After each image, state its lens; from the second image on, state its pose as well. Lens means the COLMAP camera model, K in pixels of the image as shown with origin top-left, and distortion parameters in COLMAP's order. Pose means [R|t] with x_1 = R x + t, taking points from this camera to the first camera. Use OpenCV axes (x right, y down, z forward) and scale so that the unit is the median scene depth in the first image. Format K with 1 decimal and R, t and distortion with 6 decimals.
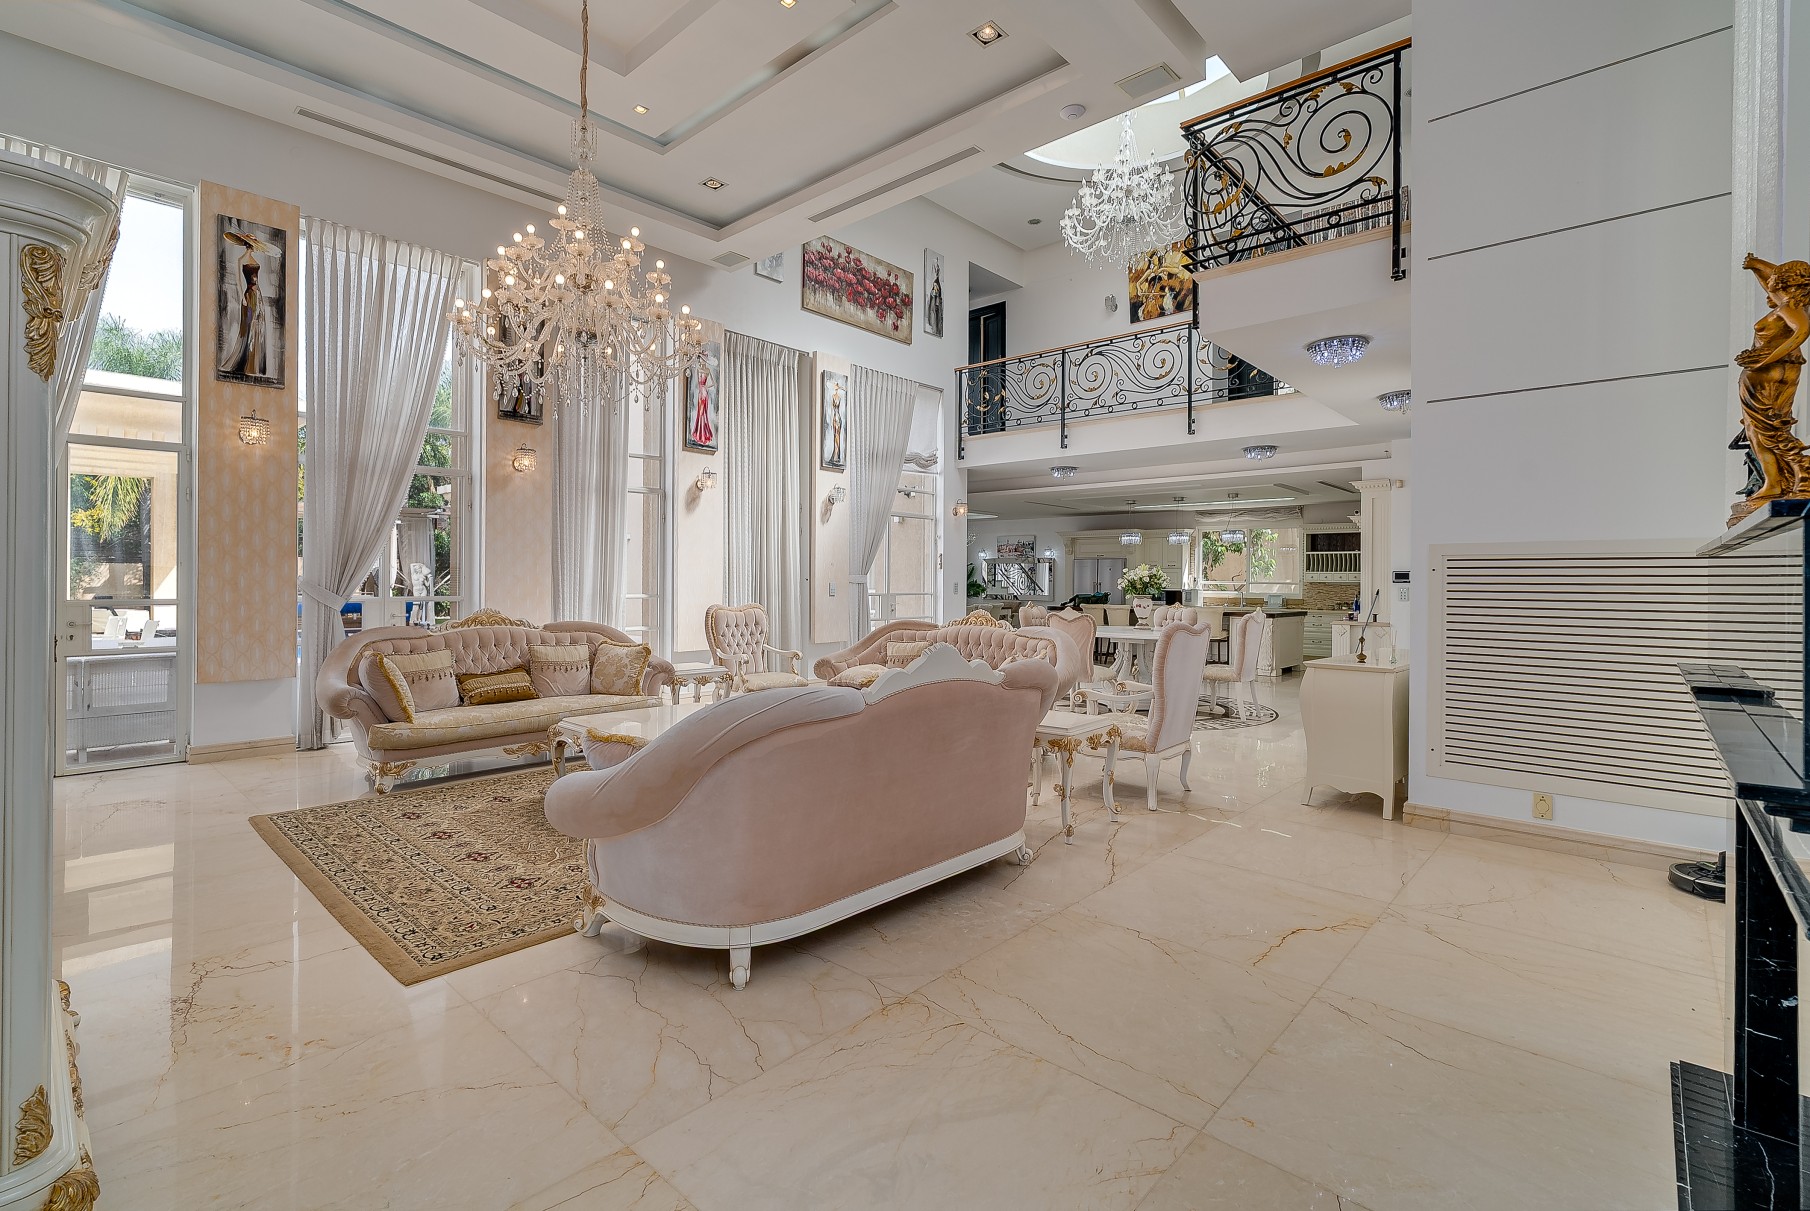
lens RADIAL K [[824.3, 0, 884.3], [0, 824.3, 576.5], [0, 0, 1]] dist [-0.009987, 0.004506]
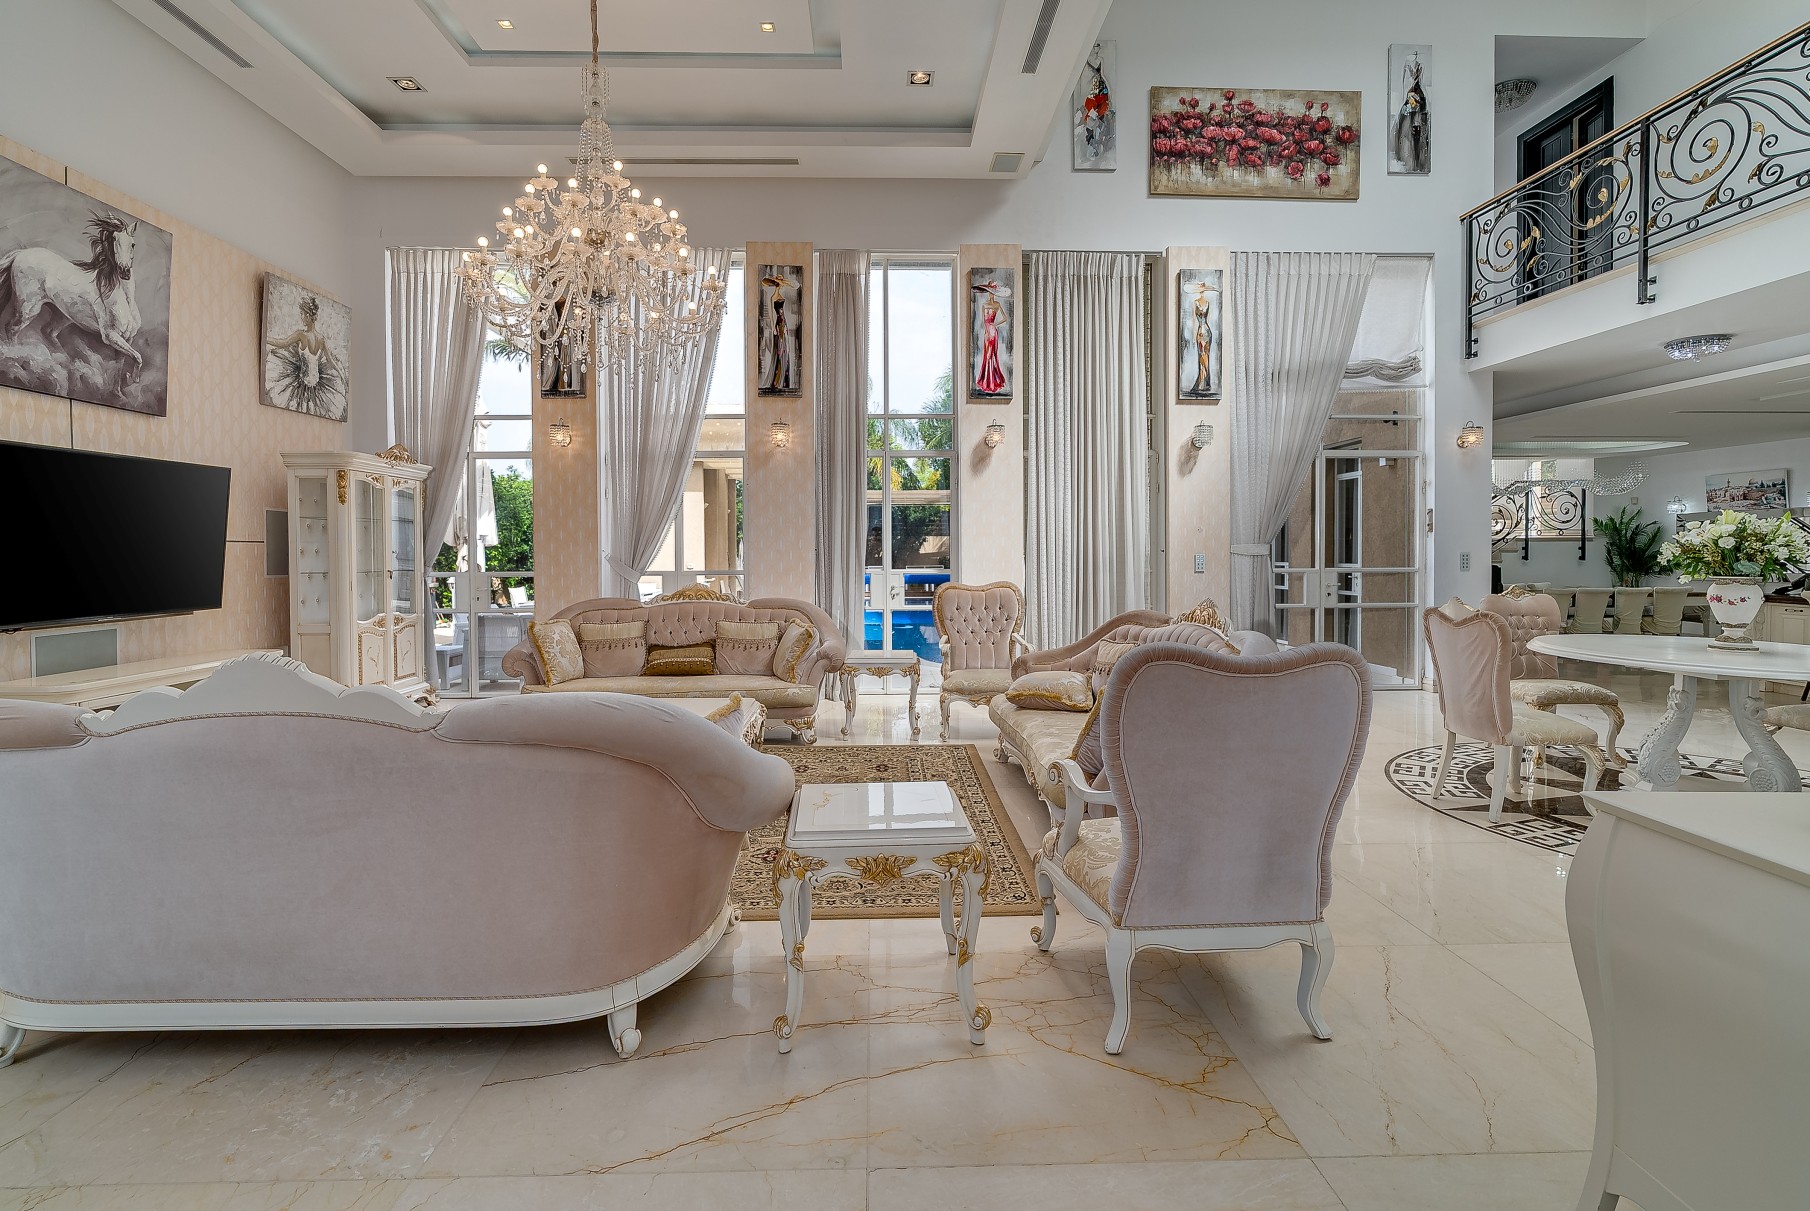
lens RADIAL K [[824.3, 0, 894.1], [0, 824.3, 562.5], [0, 0, 1]] dist [-0.009987, 0.004506]
pose [[0.704317, 0.000075, -0.709885, 0.268118], [0.011583, 0.999866, 0.011597, 0.002612], [0.709791, -0.016391, 0.704222, 0.283741]]
